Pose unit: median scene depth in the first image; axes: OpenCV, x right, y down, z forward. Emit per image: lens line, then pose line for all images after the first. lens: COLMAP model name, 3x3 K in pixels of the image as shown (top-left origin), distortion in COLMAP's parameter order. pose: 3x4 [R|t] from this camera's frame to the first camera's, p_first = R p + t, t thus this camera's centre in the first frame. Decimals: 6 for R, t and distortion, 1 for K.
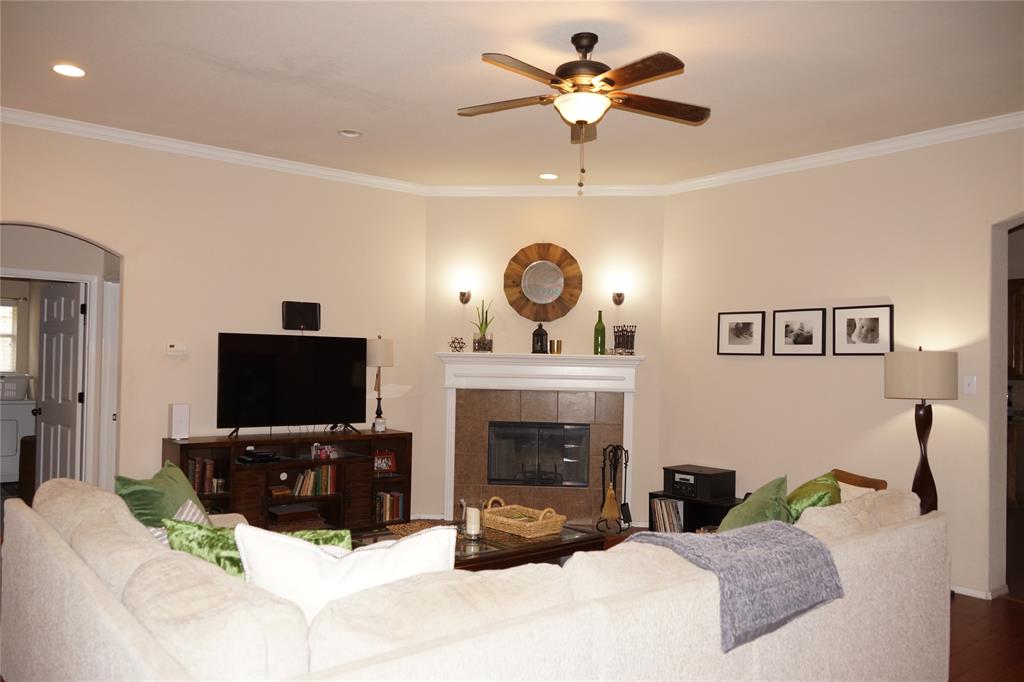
lens RADIAL K [[795.2, 0, 507.4], [0, 795.2, 349.4], [0, 0, 1]] dist [-0.001634, -0.001524]
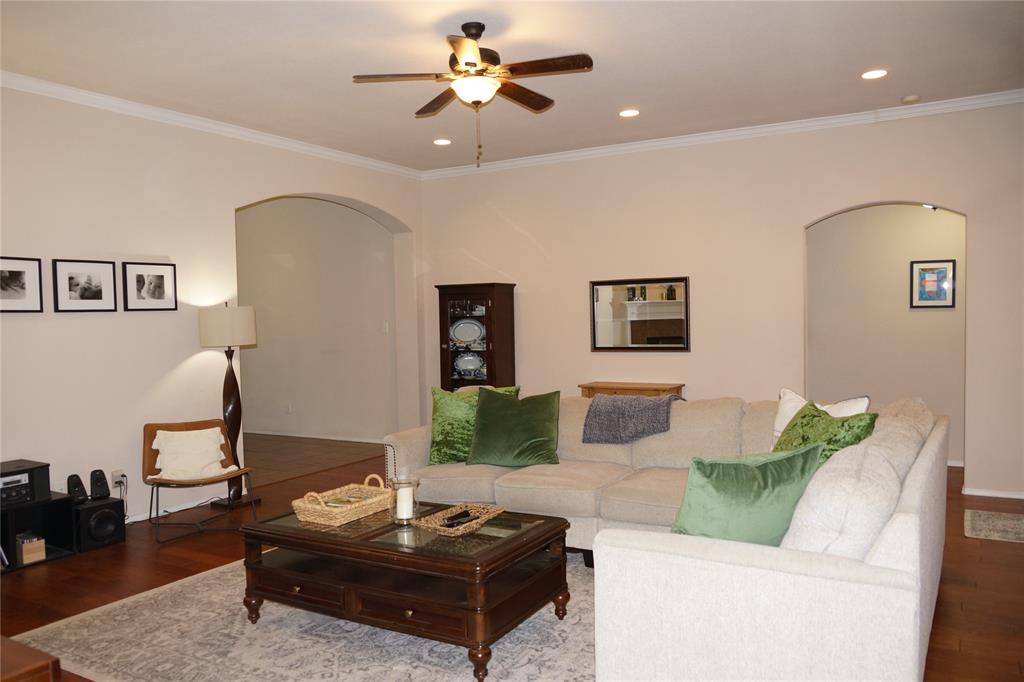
lens RADIAL K [[795.2, 0, 507.4], [0, 795.2, 349.4], [0, 0, 1]] dist [-0.001634, -0.001524]
pose [[-0.338223, -0.056295, 0.939381, -0.574657], [-0.003483, 0.998277, 0.058571, -0.003702], [-0.941060, 0.016538, -0.337836, 0.760853]]
